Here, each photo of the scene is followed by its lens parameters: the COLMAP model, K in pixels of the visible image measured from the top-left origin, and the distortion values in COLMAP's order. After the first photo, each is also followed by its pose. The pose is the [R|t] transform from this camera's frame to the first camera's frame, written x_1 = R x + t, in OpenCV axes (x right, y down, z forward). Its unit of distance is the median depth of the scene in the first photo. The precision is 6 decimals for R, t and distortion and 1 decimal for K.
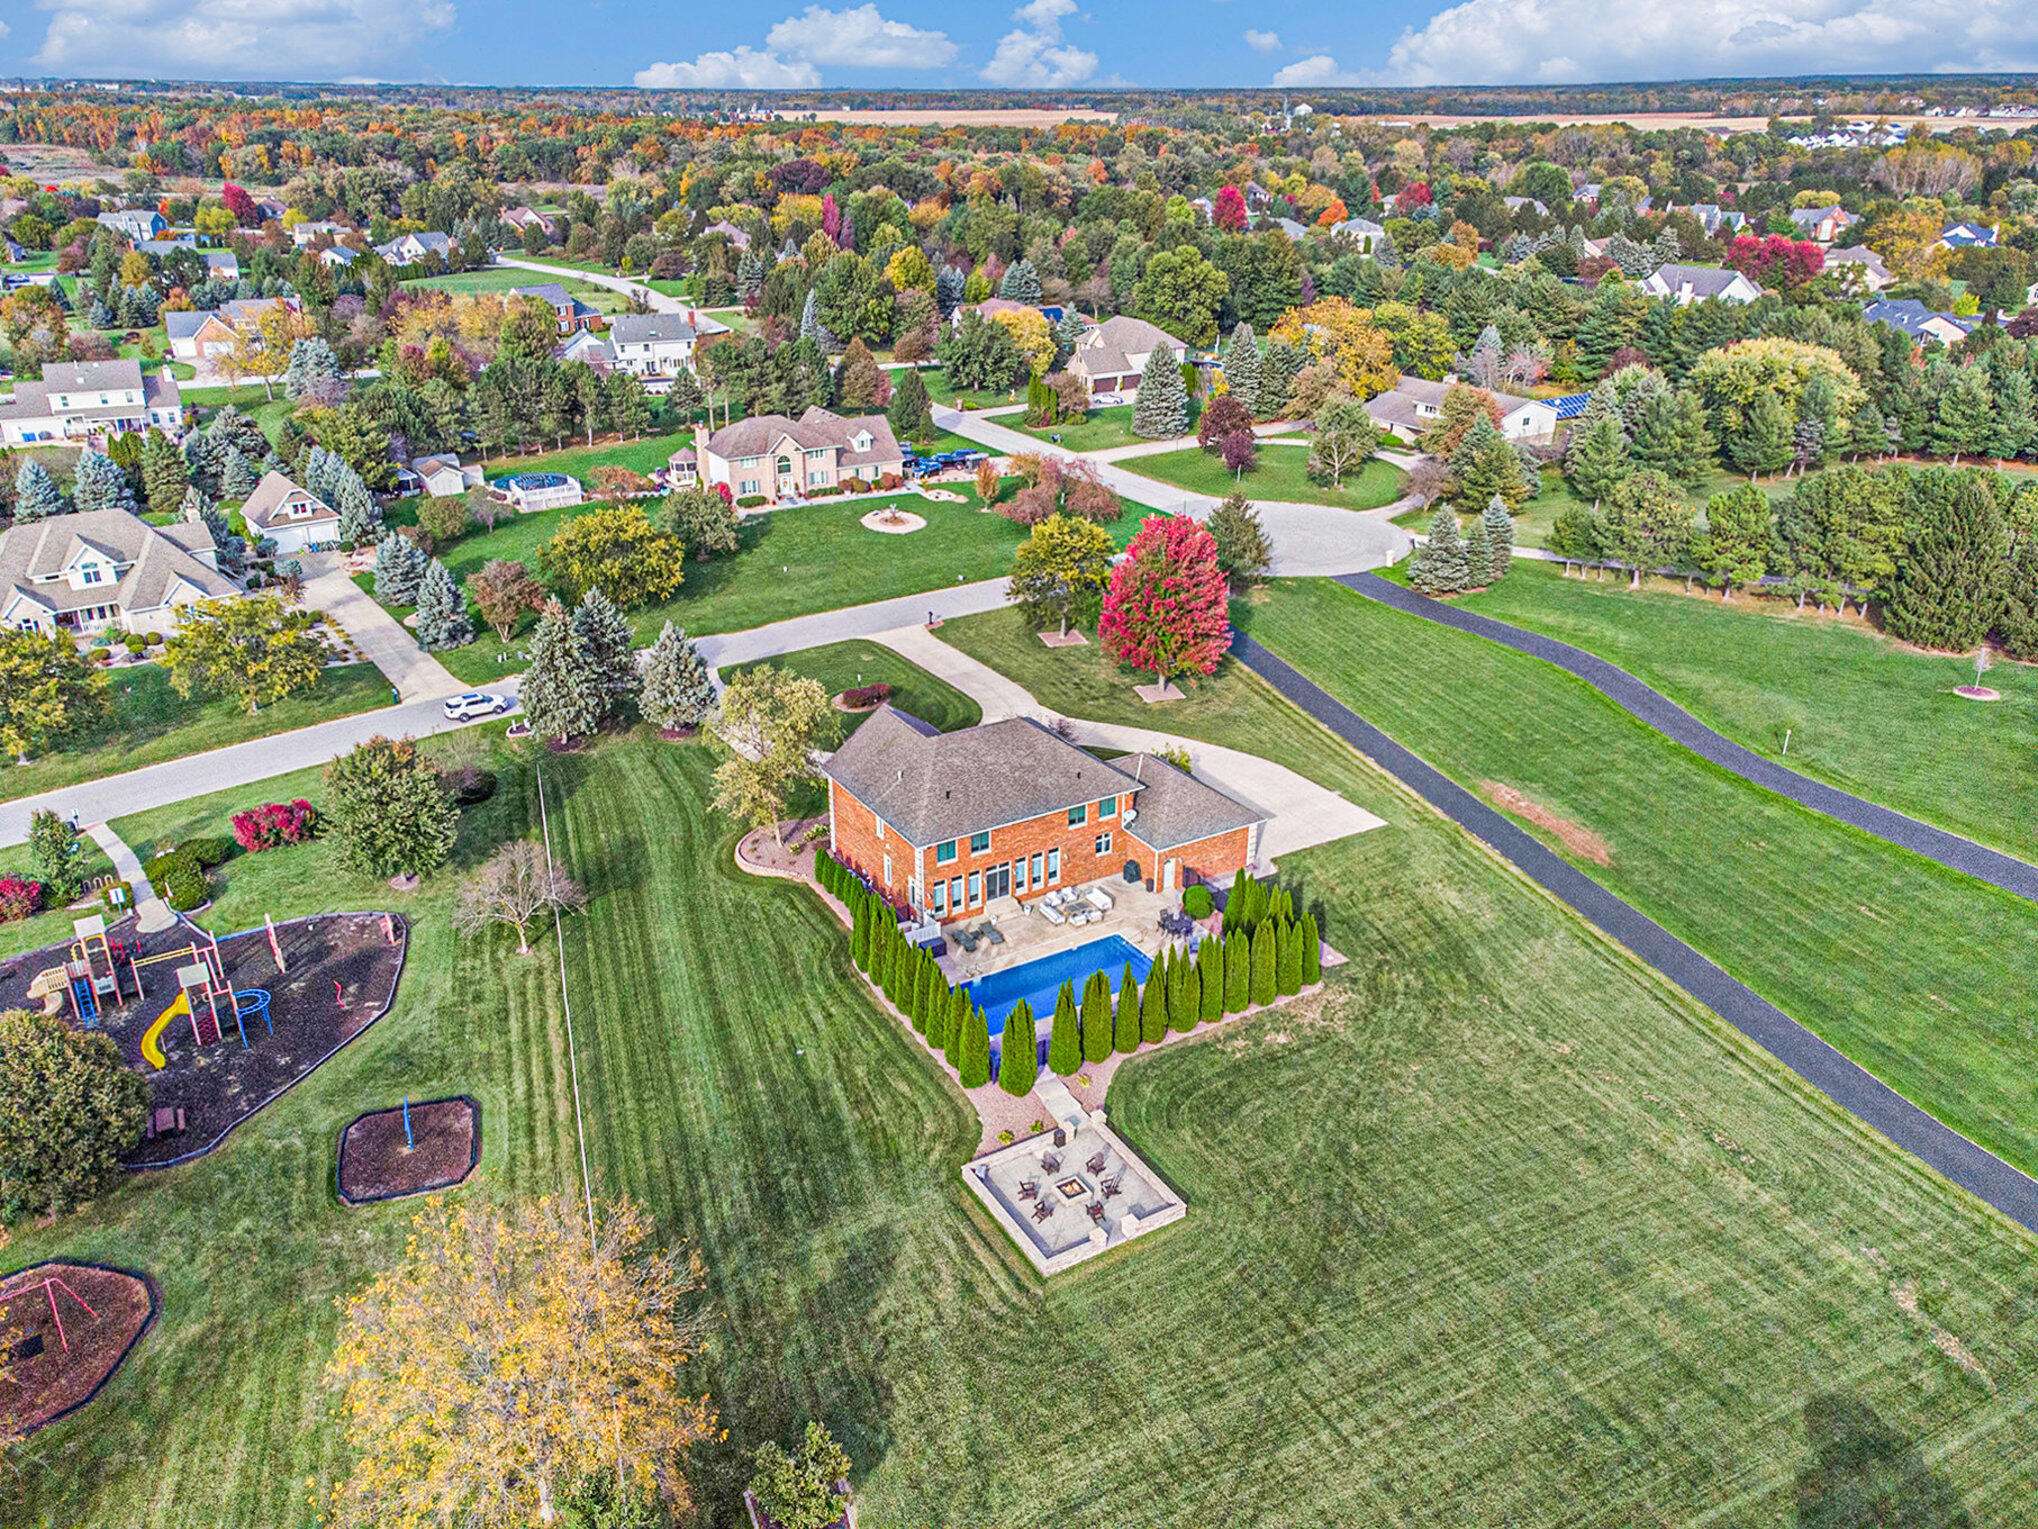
lens RADIAL K [[1514.1, 0, 1019.0], [0, 1514.1, 764.5], [0, 0, 1]] dist [-0.000018, 0.036286]
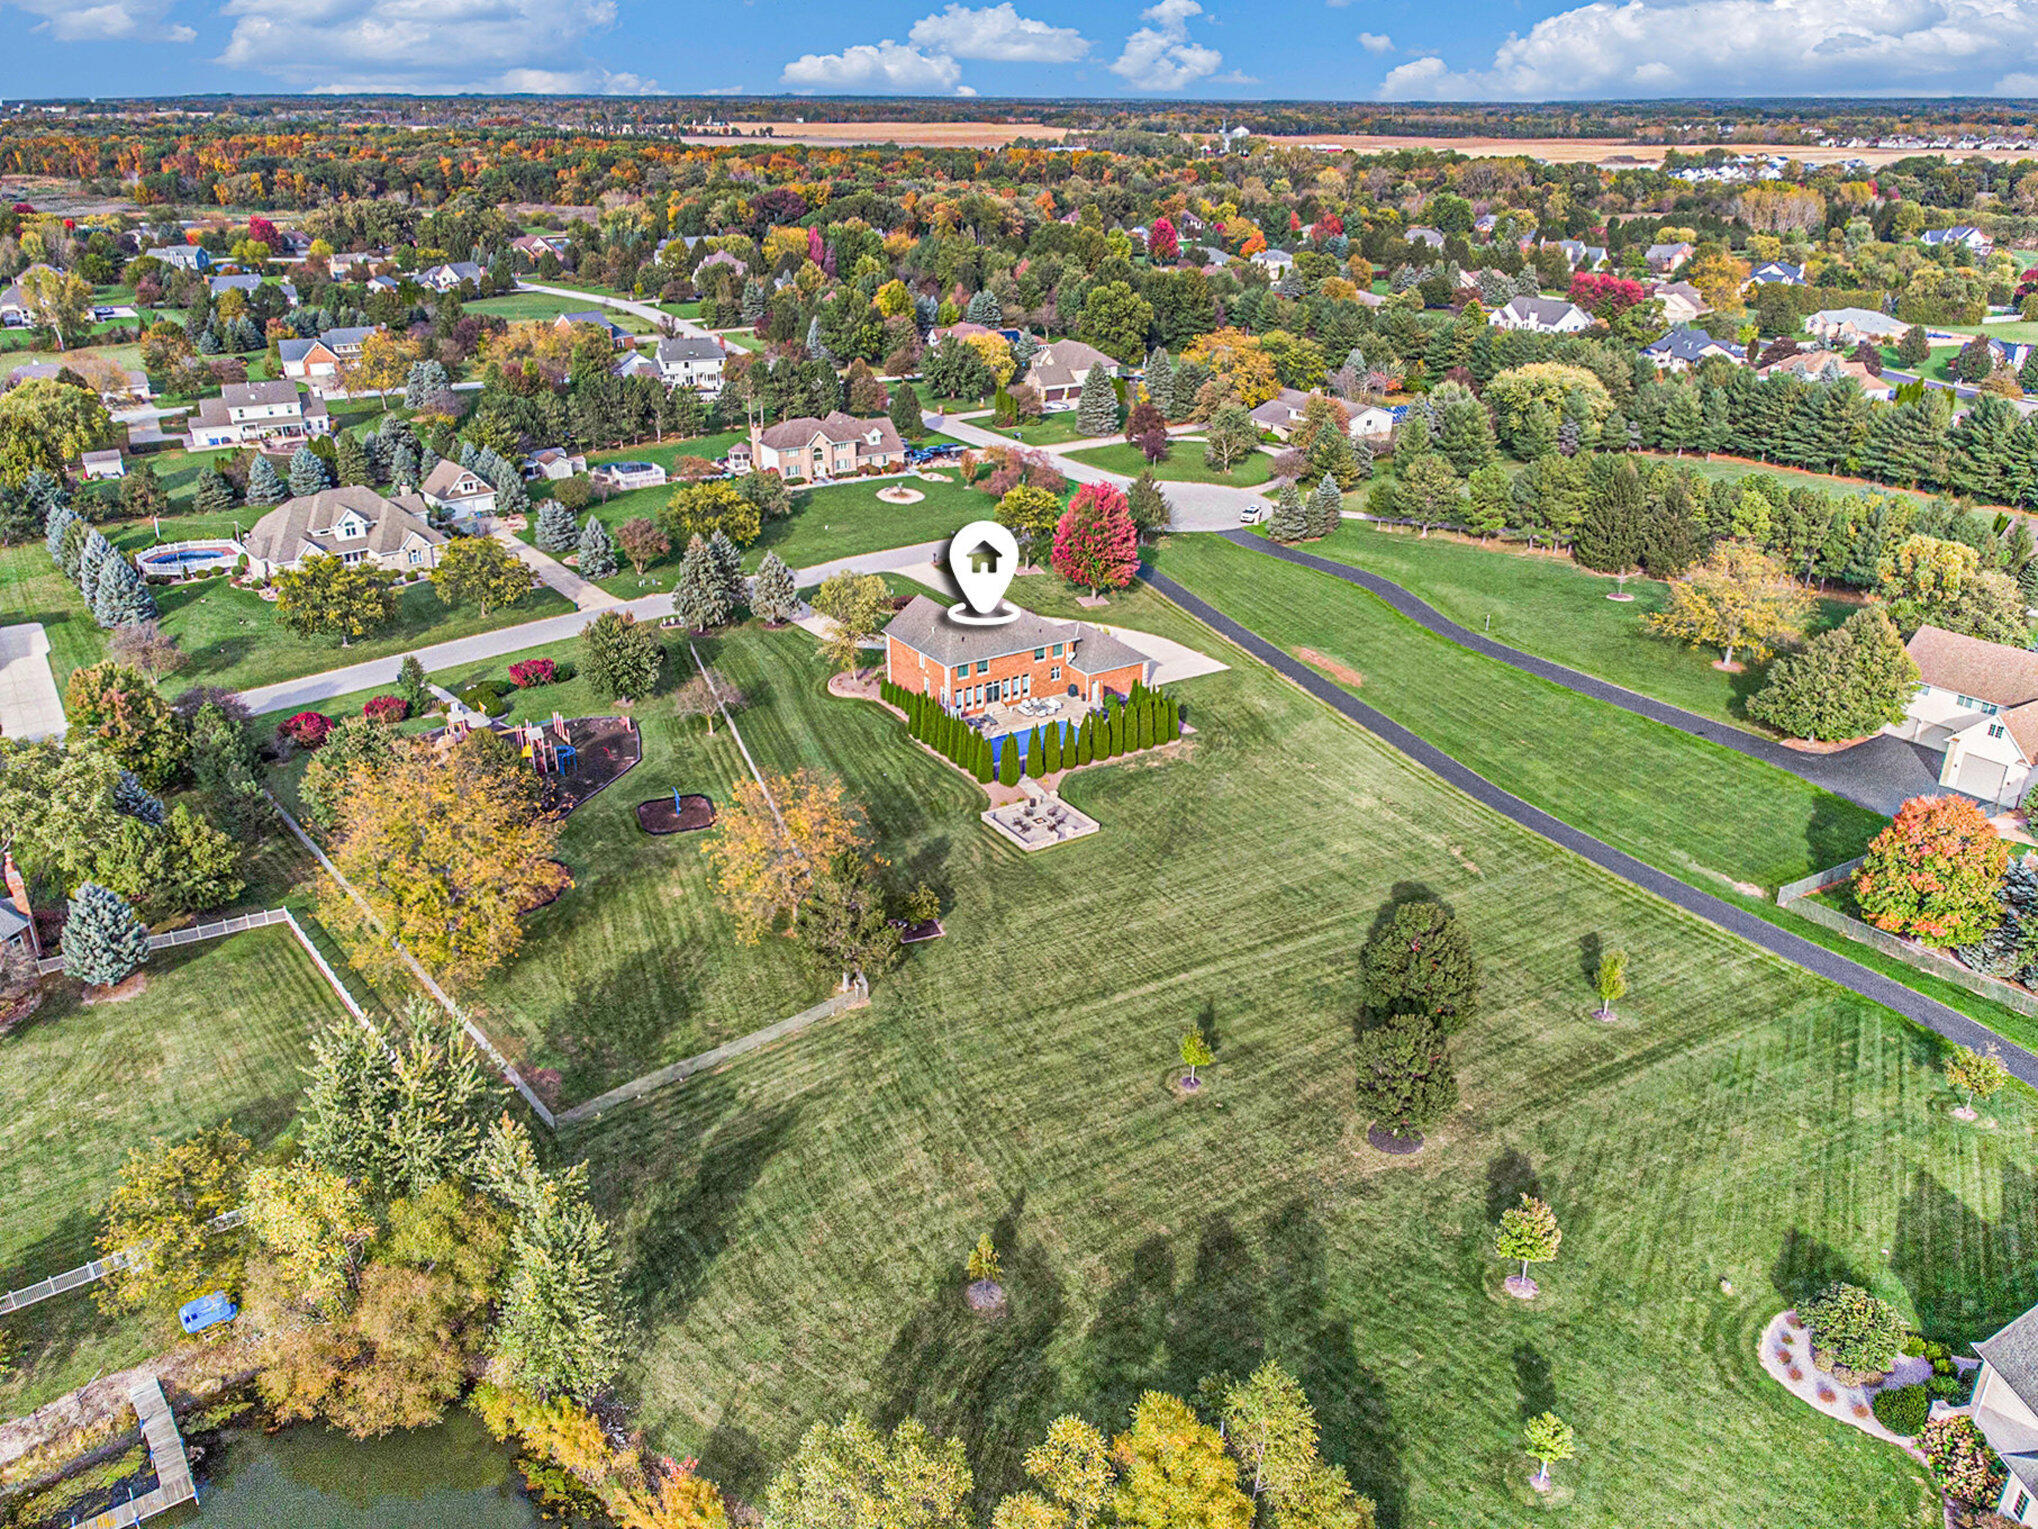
lens RADIAL K [[1506.9, 0, 1075.5], [0, 1506.9, 766.6], [0, 0, 1]] dist [0.014697, -0.099989]
pose [[0.997794, -0.014868, 0.064697, -0.014858], [0.014985, 0.999887, -0.001334, 0.075925], [-0.064670, 0.002301, 0.997904, -0.314824]]
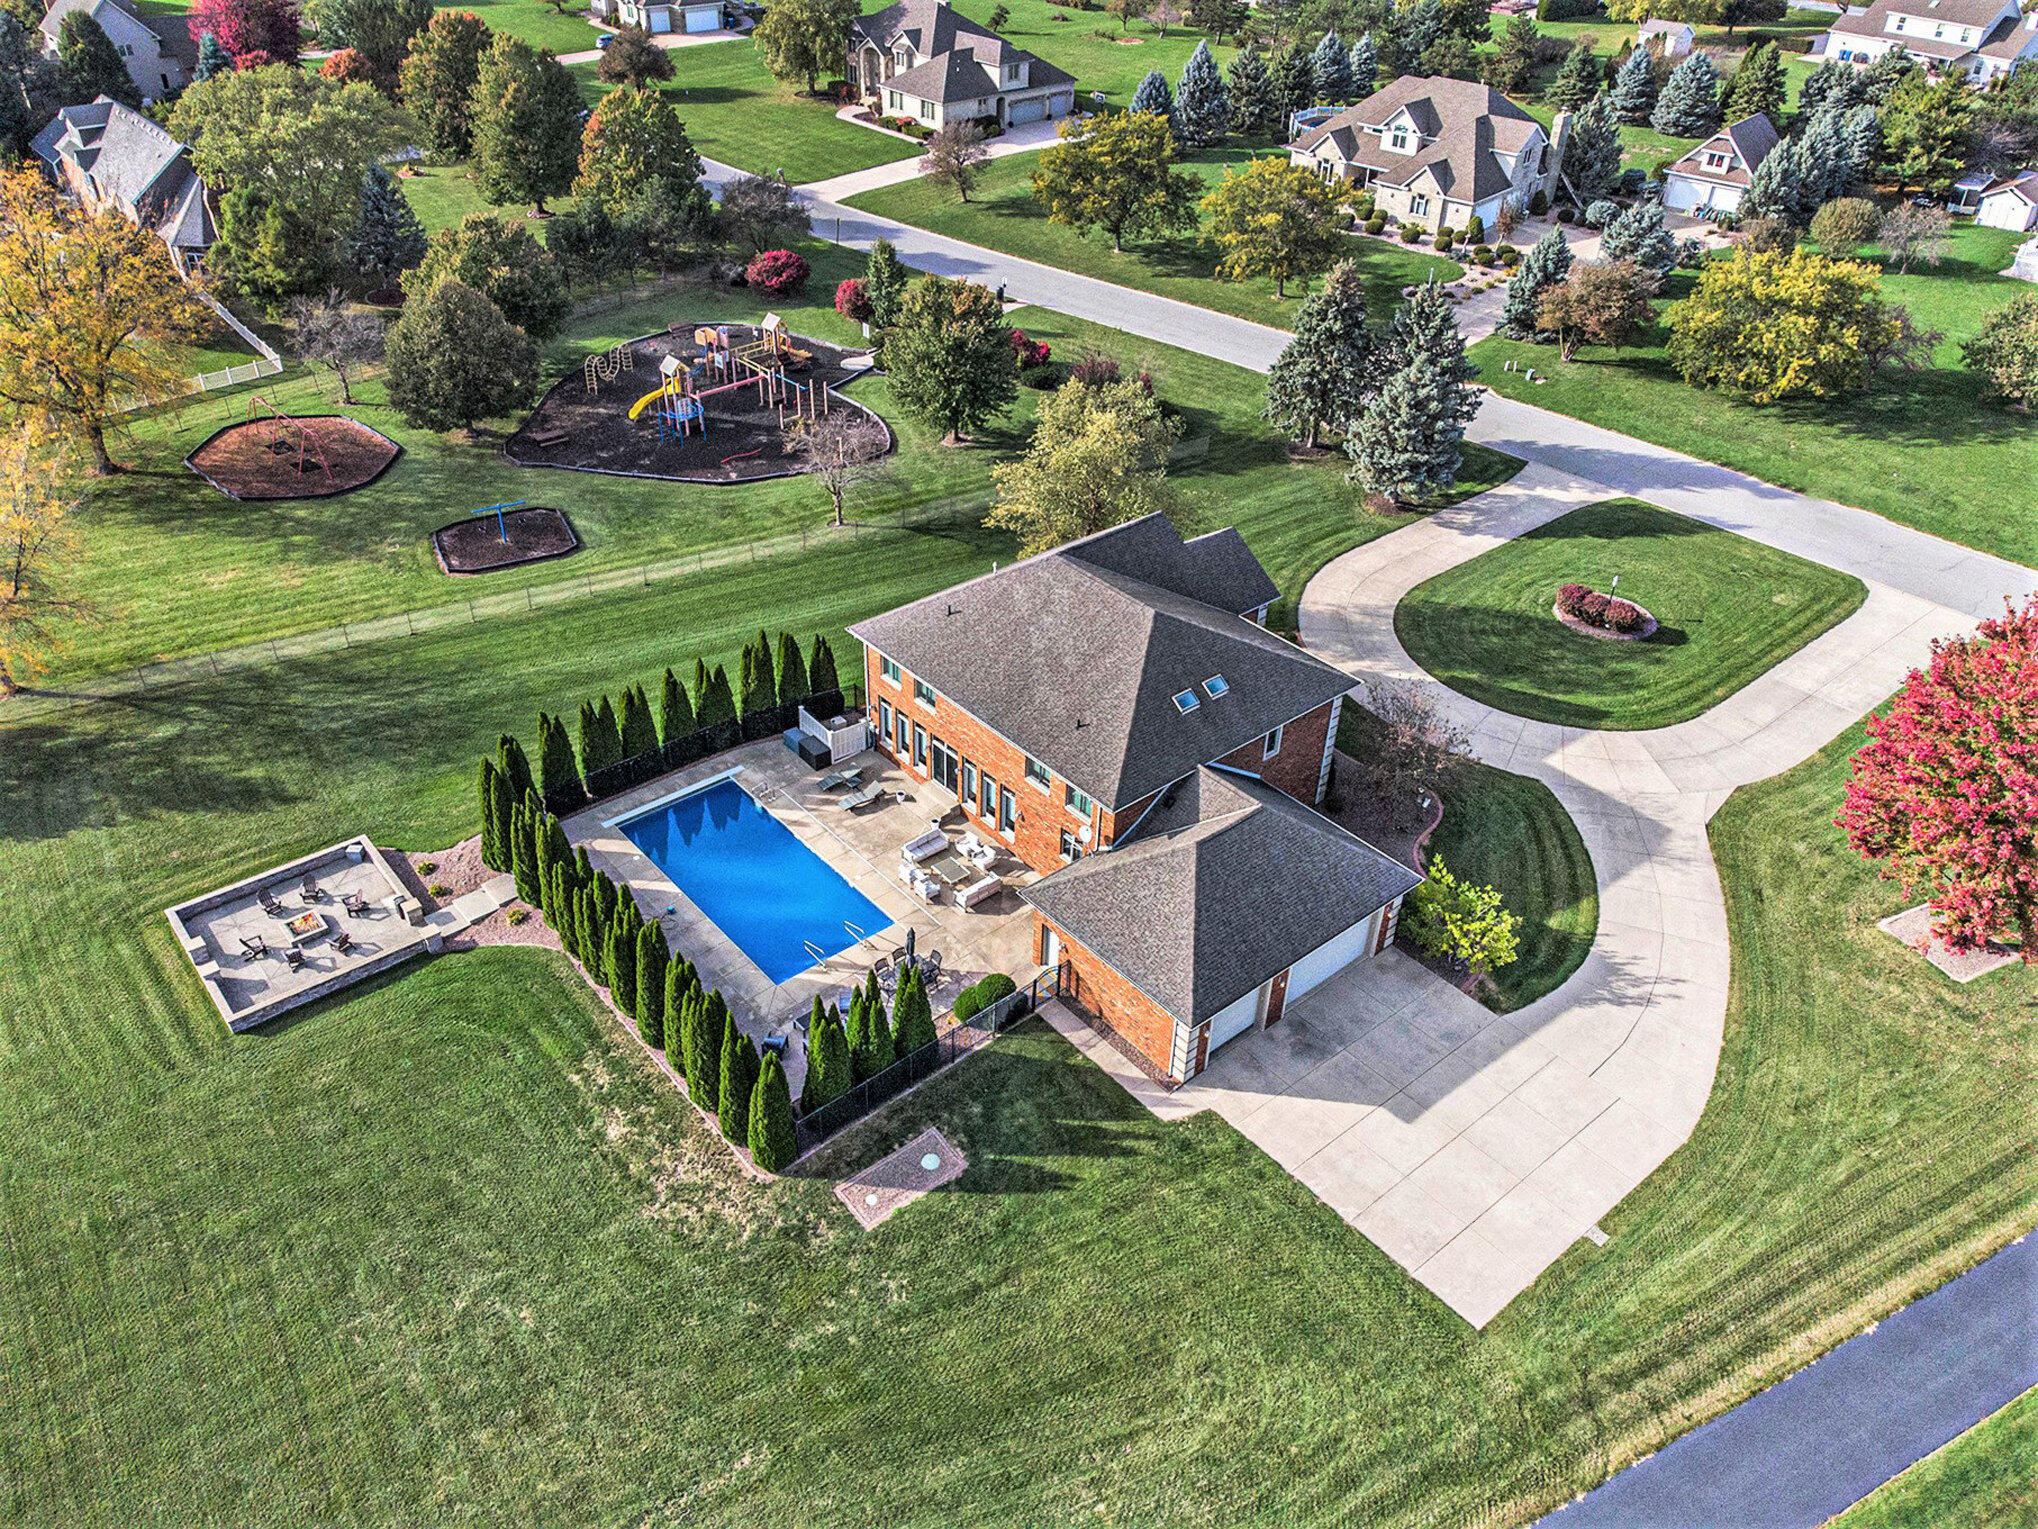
lens RADIAL K [[1581.4, 0, 1012.0], [0, 1581.4, 711.2], [0, 0, 1]] dist [-0.006949, 0.052385]
pose [[0.151020, 0.547131, -0.823310, 0.258635], [-0.422188, 0.788782, 0.446744, -0.124579], [0.893840, 0.280125, 0.350114, 0.359372]]
